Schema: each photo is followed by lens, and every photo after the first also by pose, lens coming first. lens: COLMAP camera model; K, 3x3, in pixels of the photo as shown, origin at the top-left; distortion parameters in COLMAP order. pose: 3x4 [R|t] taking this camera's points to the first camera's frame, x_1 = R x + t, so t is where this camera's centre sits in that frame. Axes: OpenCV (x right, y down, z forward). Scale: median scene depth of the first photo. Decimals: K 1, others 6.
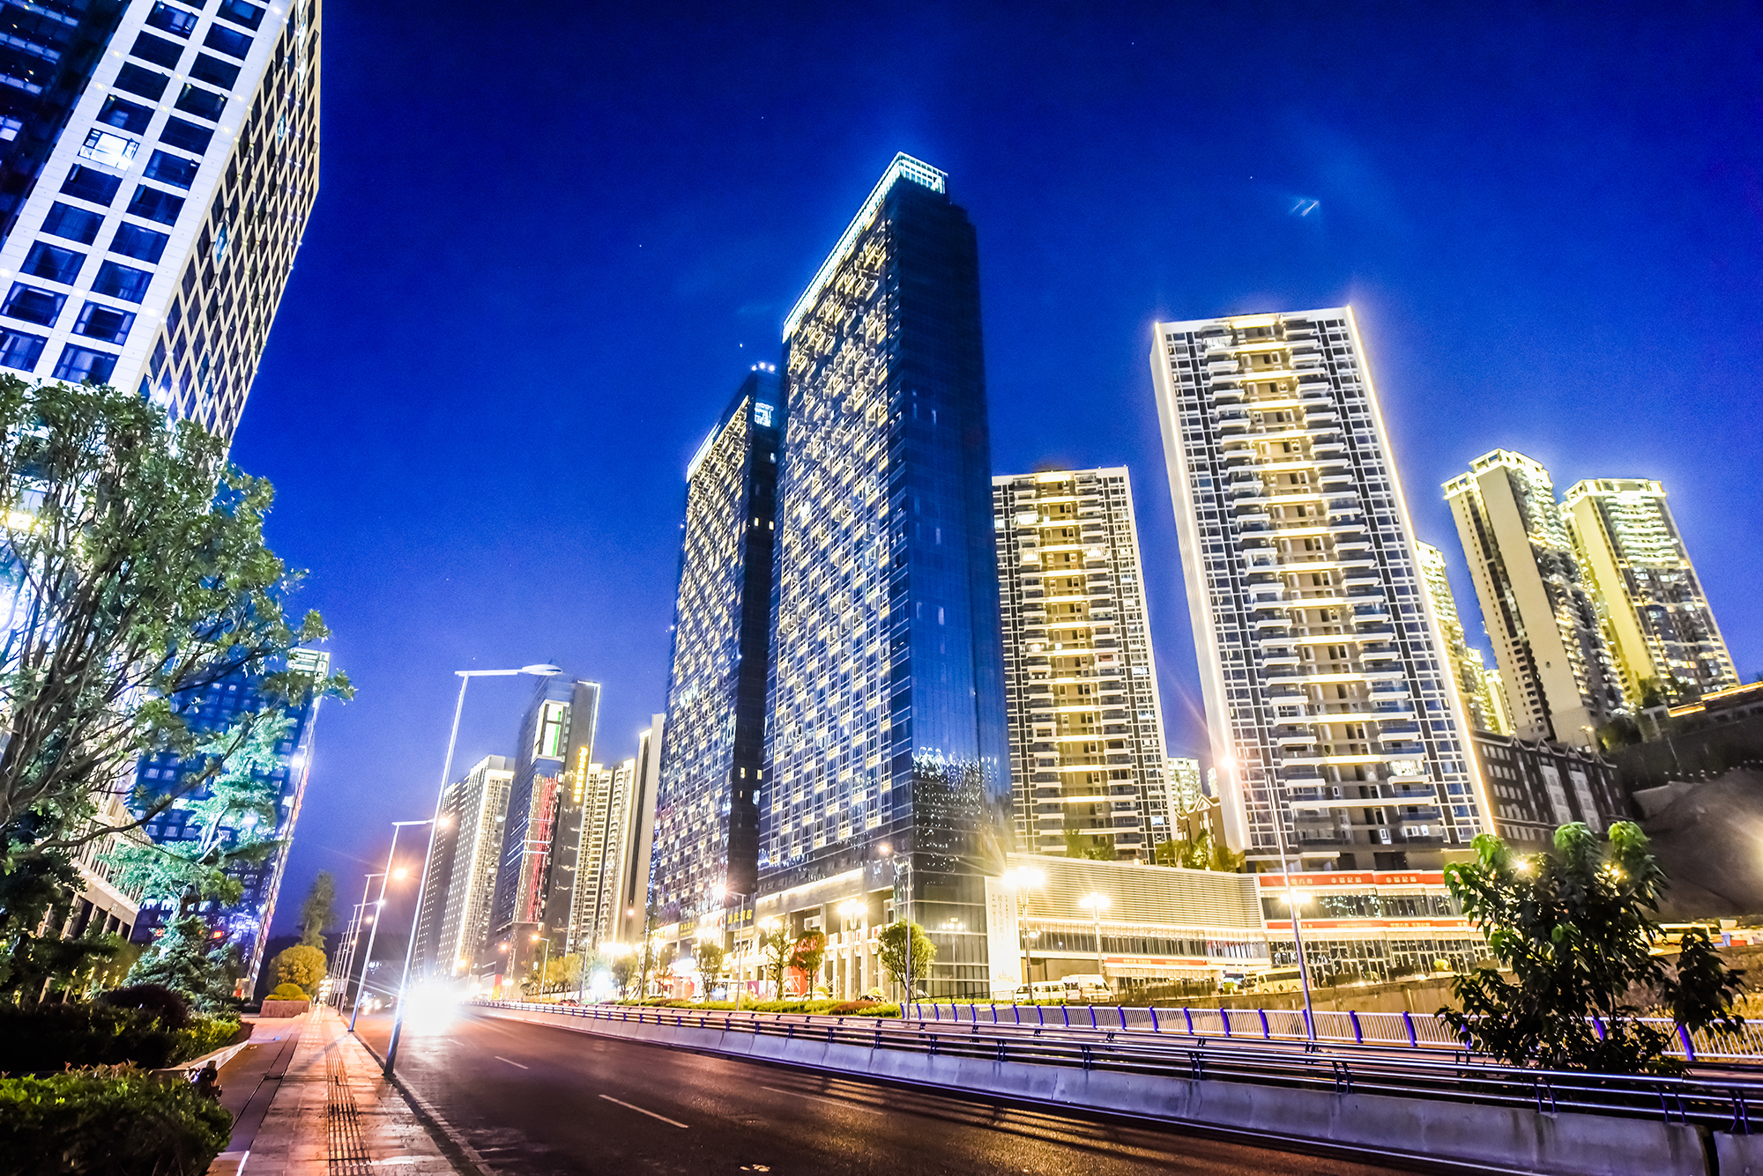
lens RADIAL K [[946.0, 0, 879.9], [0, 946.0, 587.3], [0, 0, 1]] dist [0.003080, 0.000253]
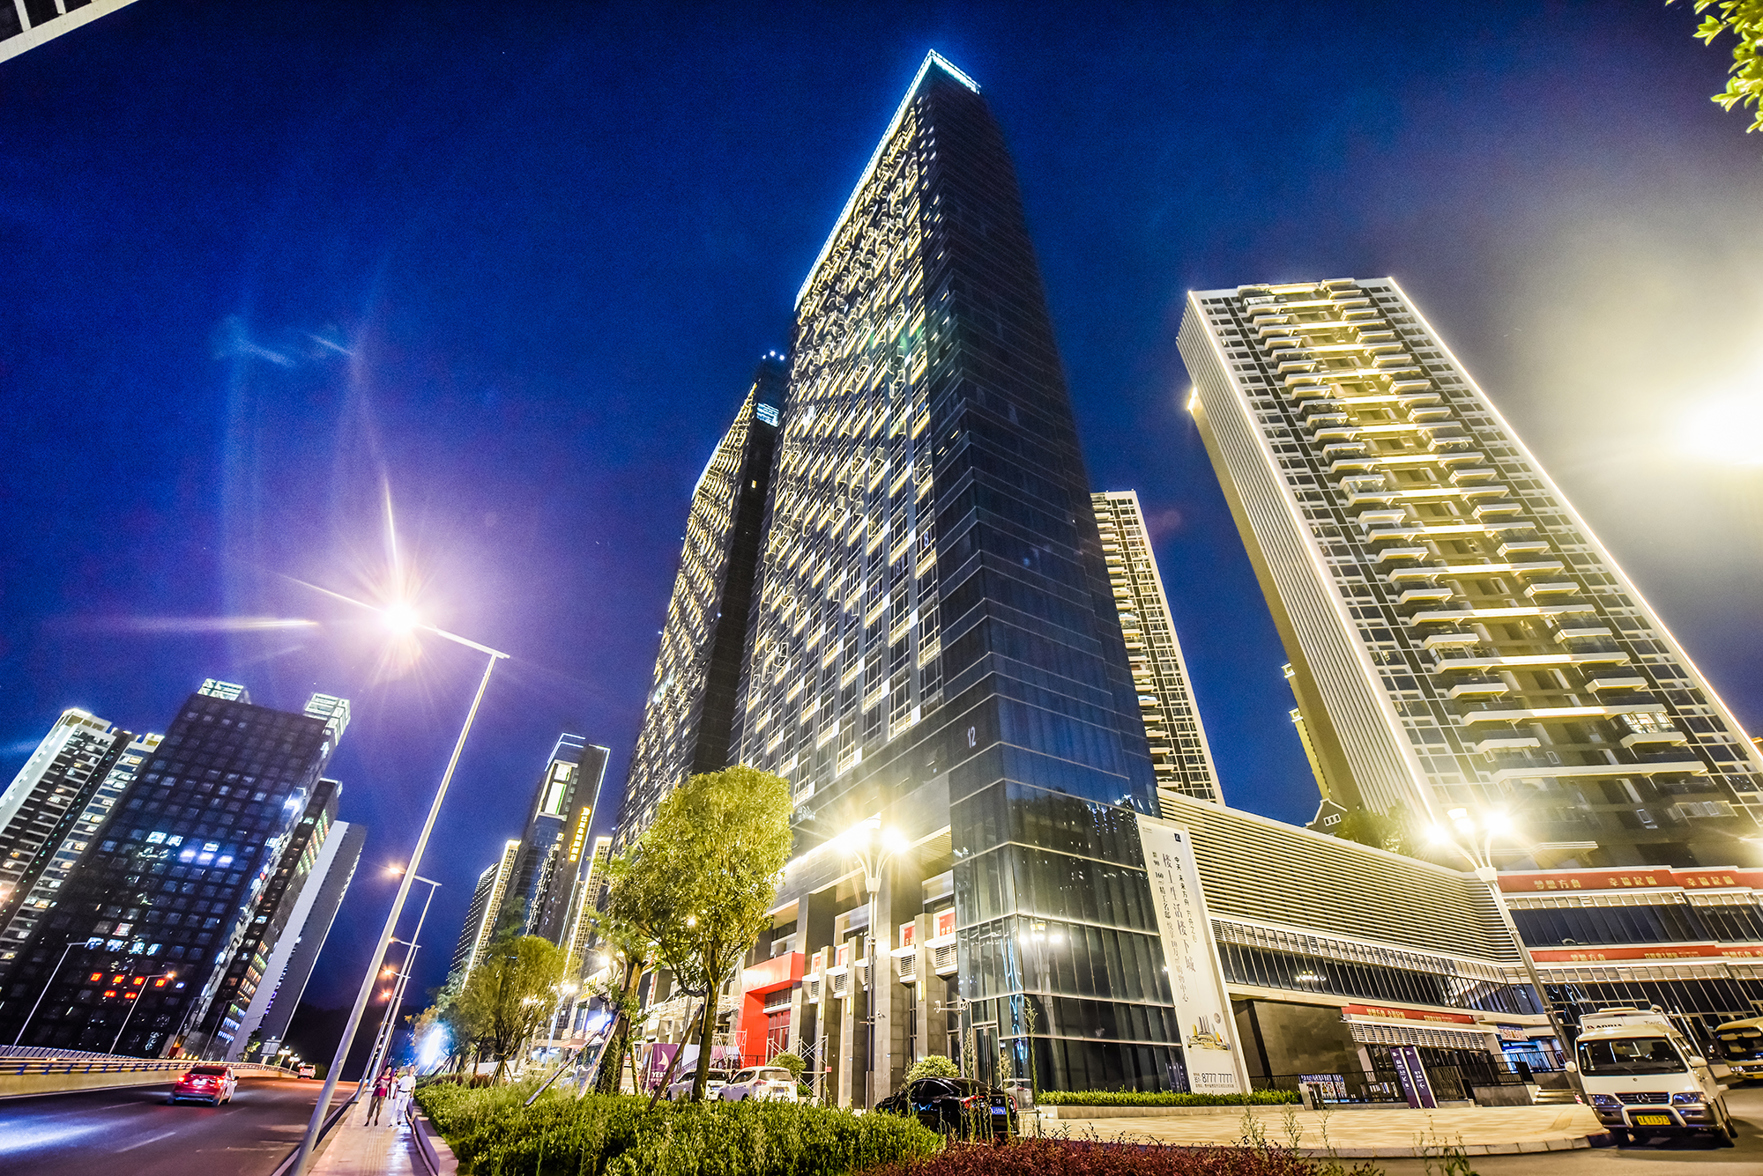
lens RADIAL K [[705.1, 0, 884.5], [0, 705.1, 586.4], [0, 0, 1]] dist [-0.016513, -0.000095]
pose [[0.999188, 0.033912, 0.021738, -0.022135], [-0.028779, 0.978590, -0.203796, 0.190275], [-0.028184, 0.203004, 0.978772, 0.441606]]
